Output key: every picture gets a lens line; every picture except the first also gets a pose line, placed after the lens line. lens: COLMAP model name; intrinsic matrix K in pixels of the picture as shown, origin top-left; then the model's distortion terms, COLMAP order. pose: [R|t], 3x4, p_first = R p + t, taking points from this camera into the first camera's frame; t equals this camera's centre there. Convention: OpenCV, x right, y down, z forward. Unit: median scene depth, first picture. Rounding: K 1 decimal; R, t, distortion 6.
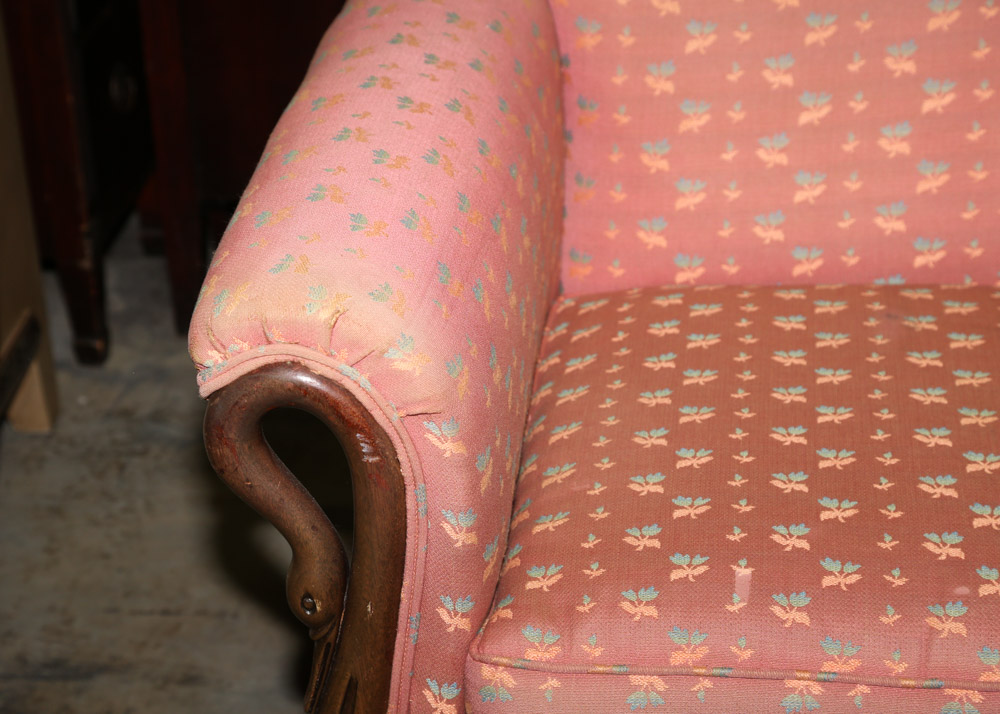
lens RADIAL K [[2445.7, 0, 458.0], [0, 2445.7, 369.3], [0, 0, 1]] dist [0.375474, 0.000000]
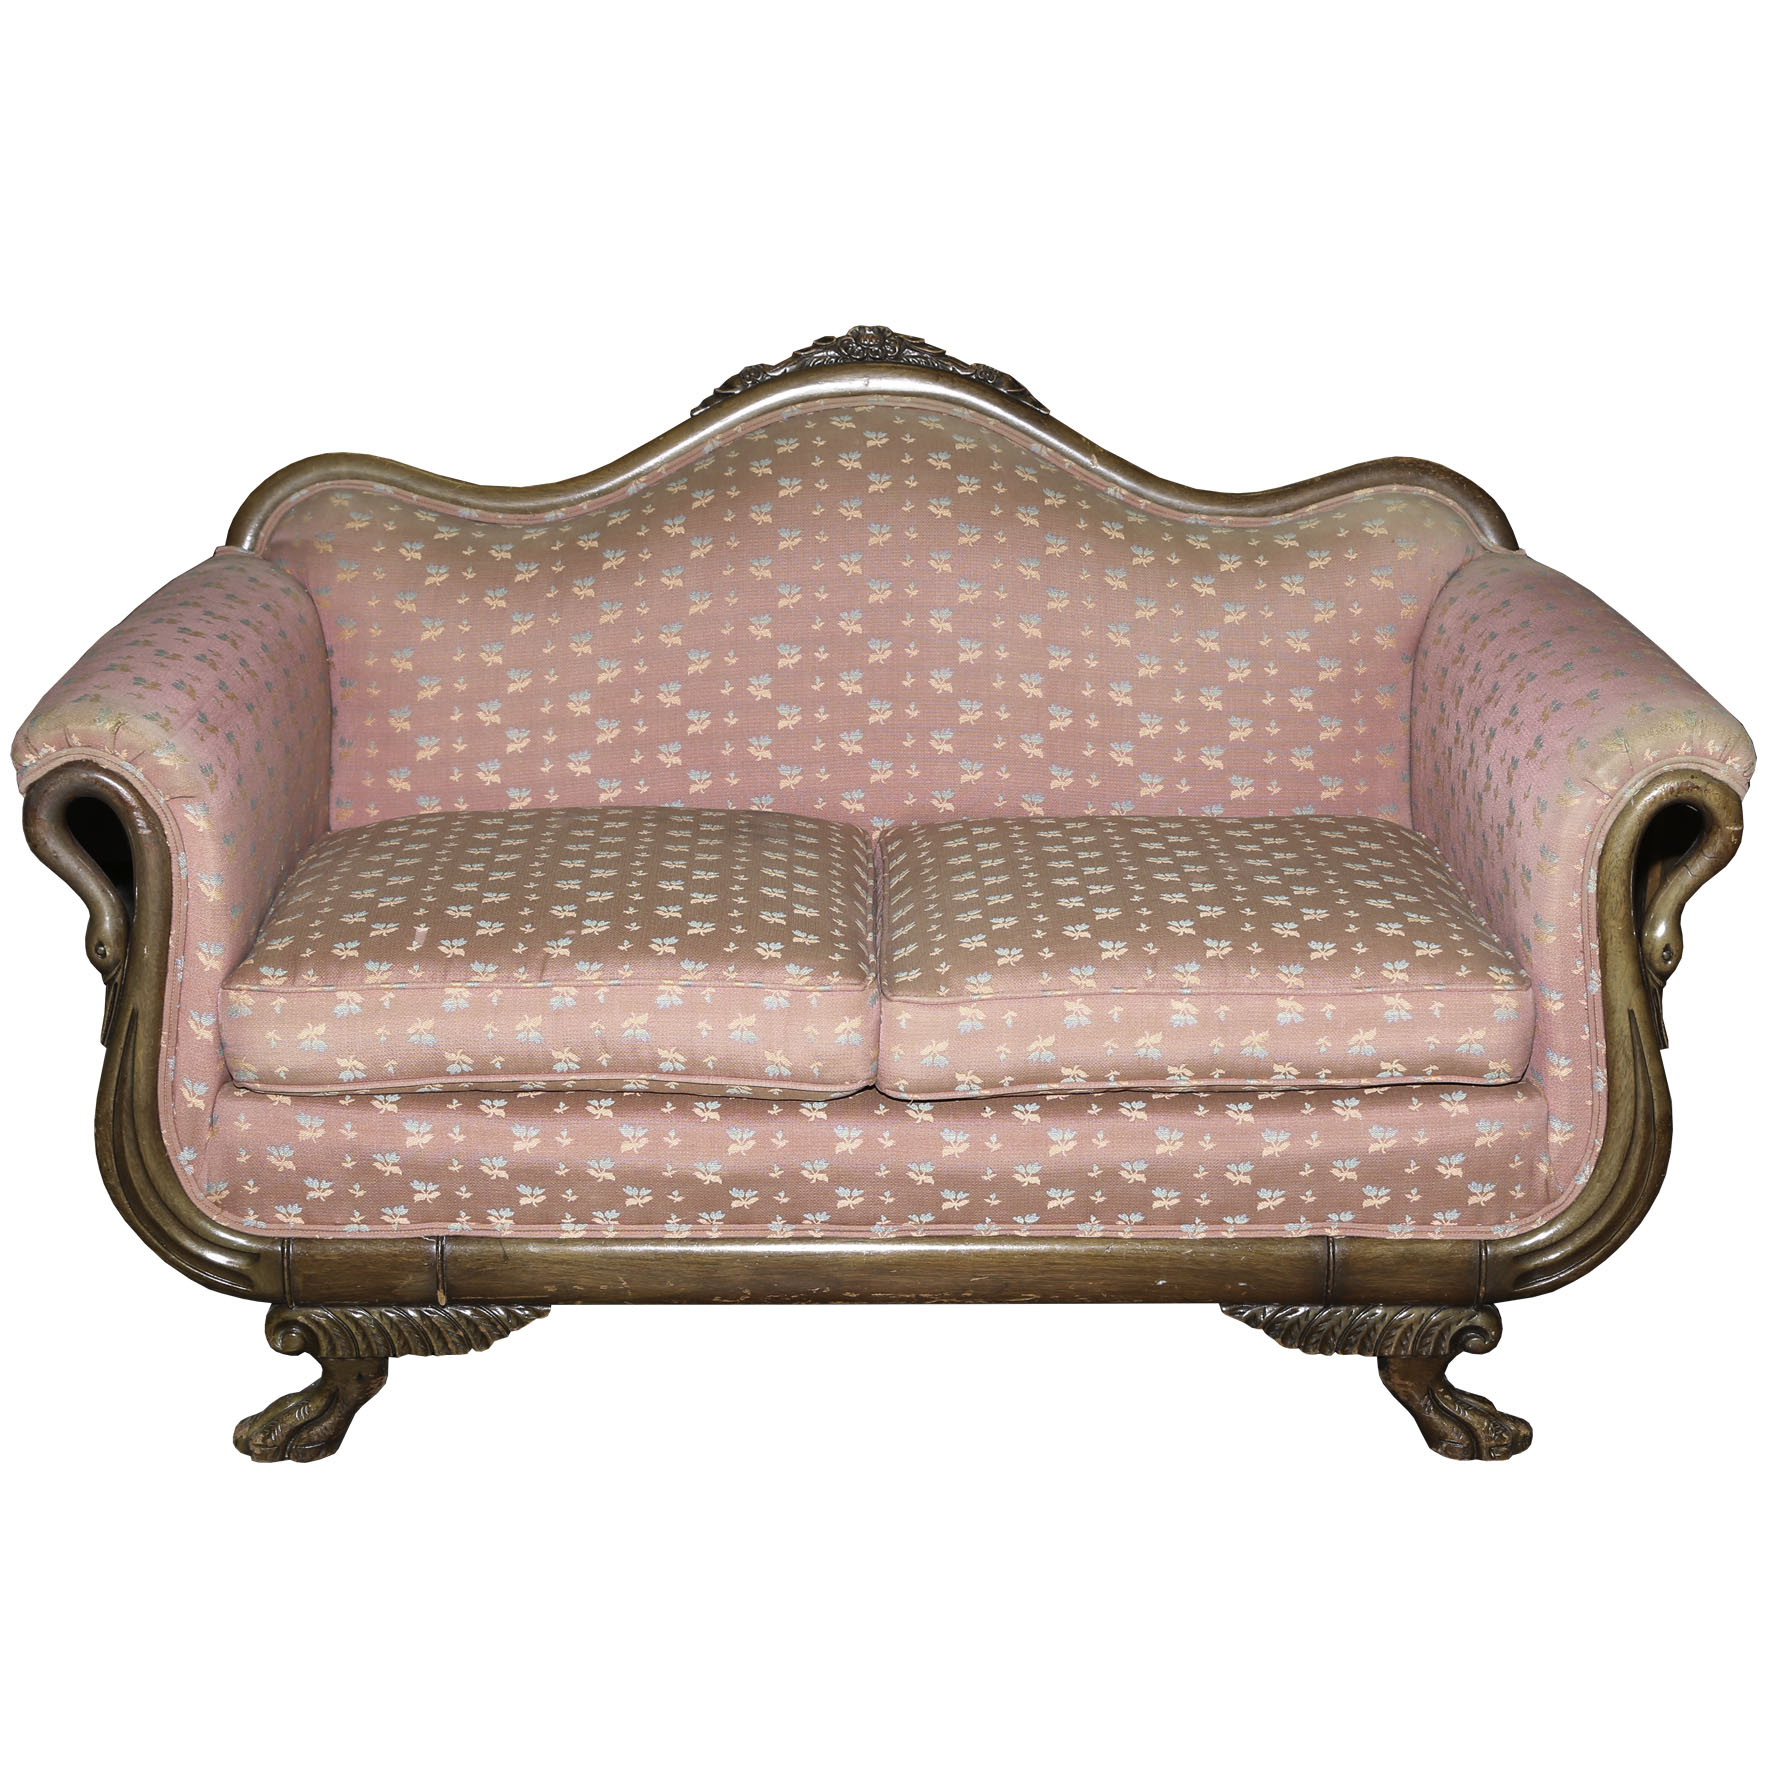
lens RADIAL K [[3043.4, 0, 882.4], [0, 3043.4, 892.4], [0, 0, 1]] dist [0.091262, 0.000000]
pose [[0.988080, -0.007602, 0.153753, 0.105599], [0.035333, 0.983315, -0.178445, 0.373506], [-0.149831, 0.181750, 0.971863, -0.721176]]
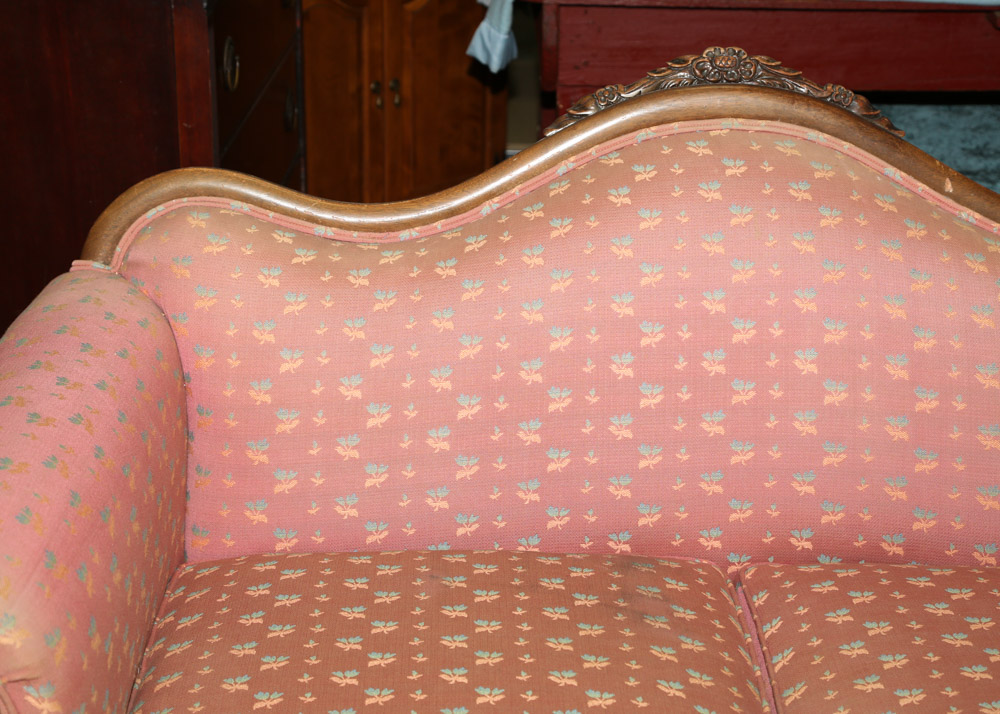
lens RADIAL K [[1898.8, 0, 498.4], [0, 1898.8, 356.7], [0, 0, 1]] dist [0.256094, 0.000000]
pose [[0.988260, -0.002567, 0.152763, 0.066491], [0.020803, 0.992808, -0.117895, -0.020637], [-0.151361, 0.119689, 0.981206, 0.003090]]
